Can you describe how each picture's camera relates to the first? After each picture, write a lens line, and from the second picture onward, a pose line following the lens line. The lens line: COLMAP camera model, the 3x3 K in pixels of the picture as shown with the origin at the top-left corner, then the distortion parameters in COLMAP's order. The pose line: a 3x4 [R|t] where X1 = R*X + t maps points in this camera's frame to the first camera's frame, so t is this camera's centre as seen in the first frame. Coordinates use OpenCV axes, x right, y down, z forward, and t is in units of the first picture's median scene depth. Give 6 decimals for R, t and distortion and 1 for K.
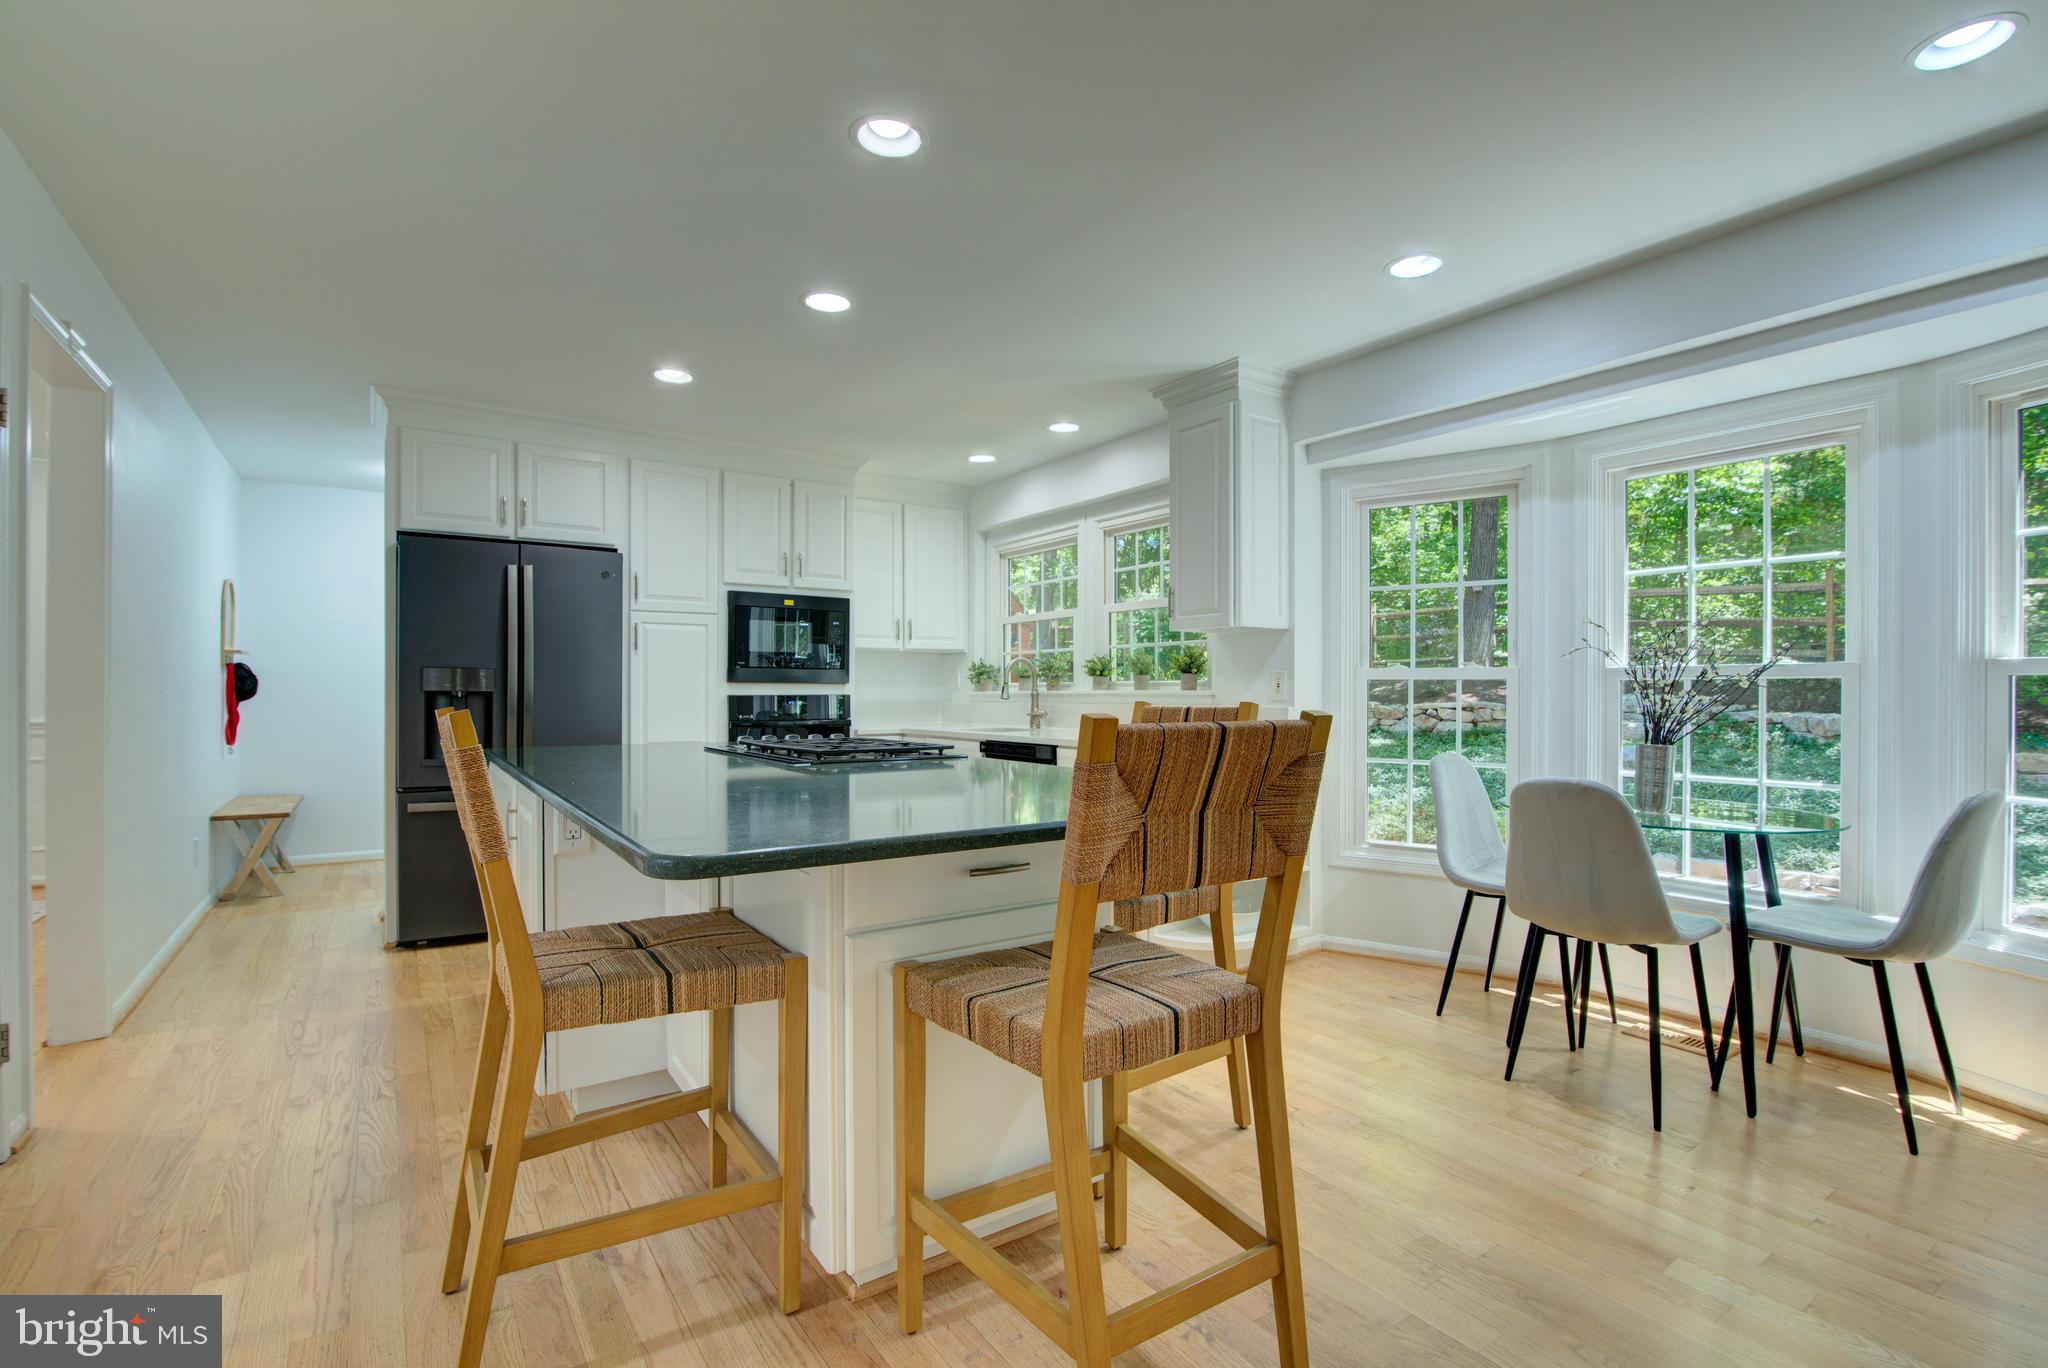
lens RADIAL K [[940.8, 0, 1024.6], [0, 940.8, 687.4], [0, 0, 1]] dist [-0.022048, 0.000874]
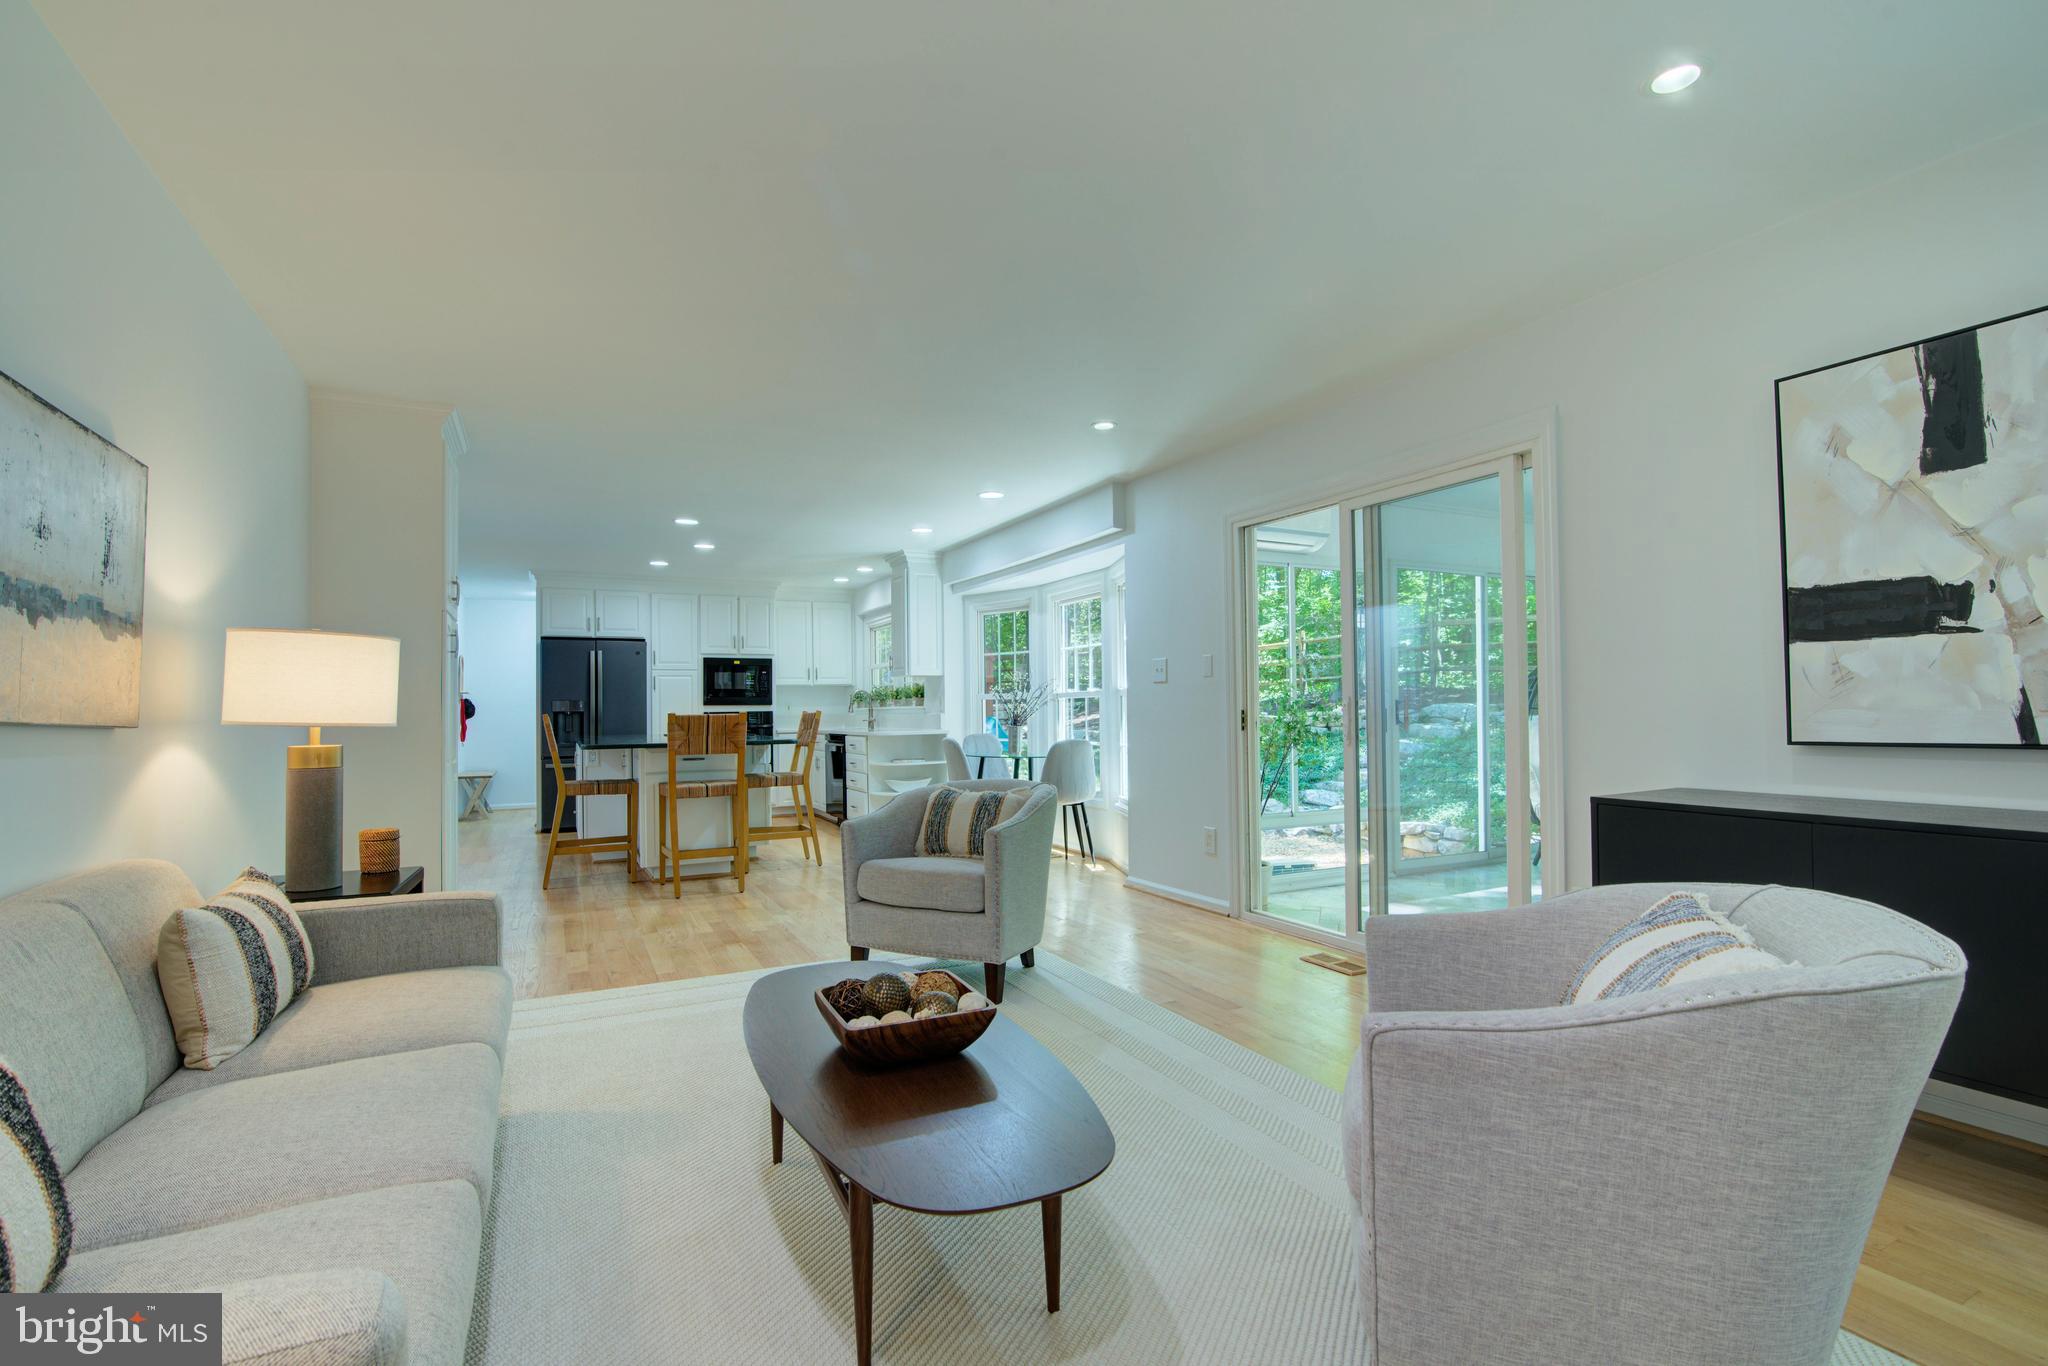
lens RADIAL K [[940.8, 0, 1016.3], [0, 940.8, 688.9], [0, 0, 1]] dist [-0.022048, 0.000874]
pose [[0.990415, -0.016940, -0.137083, 0.591563], [0.014366, 0.999702, -0.019747, 0.007959], [0.137377, 0.017588, 0.990363, -0.824356]]
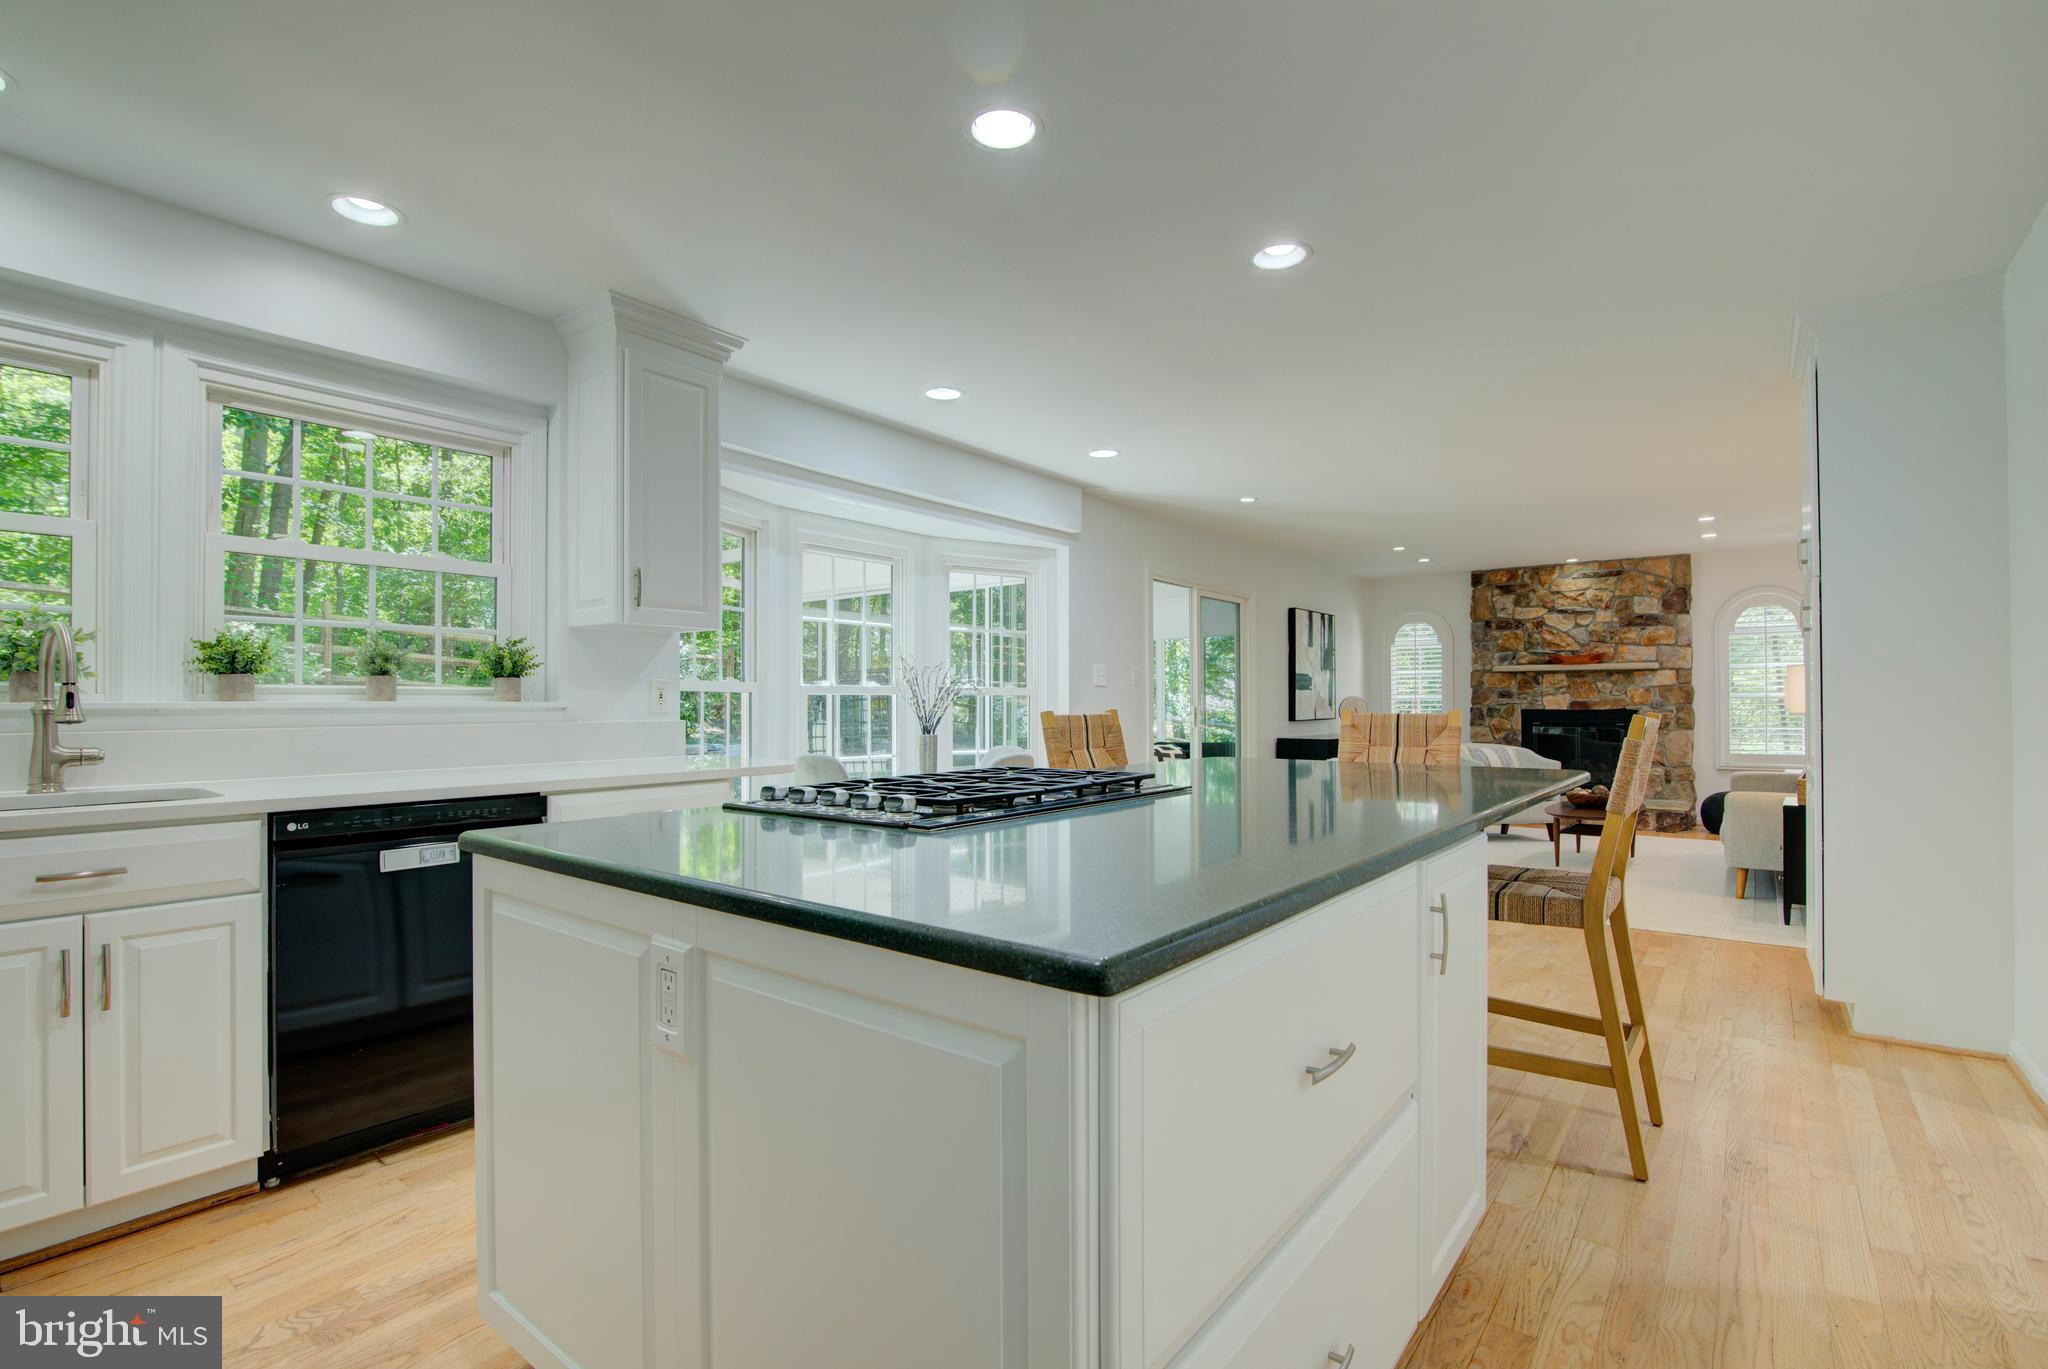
lens RADIAL K [[940.8, 0, 1042.6], [0, 940.8, 699.0], [0, 0, 1]] dist [-0.022048, 0.000874]
pose [[-0.318793, 0.002284, 0.947822, -0.569194], [-0.003305, 0.999988, -0.003522, 0.002016], [-0.947819, -0.004255, -0.318781, 0.786876]]
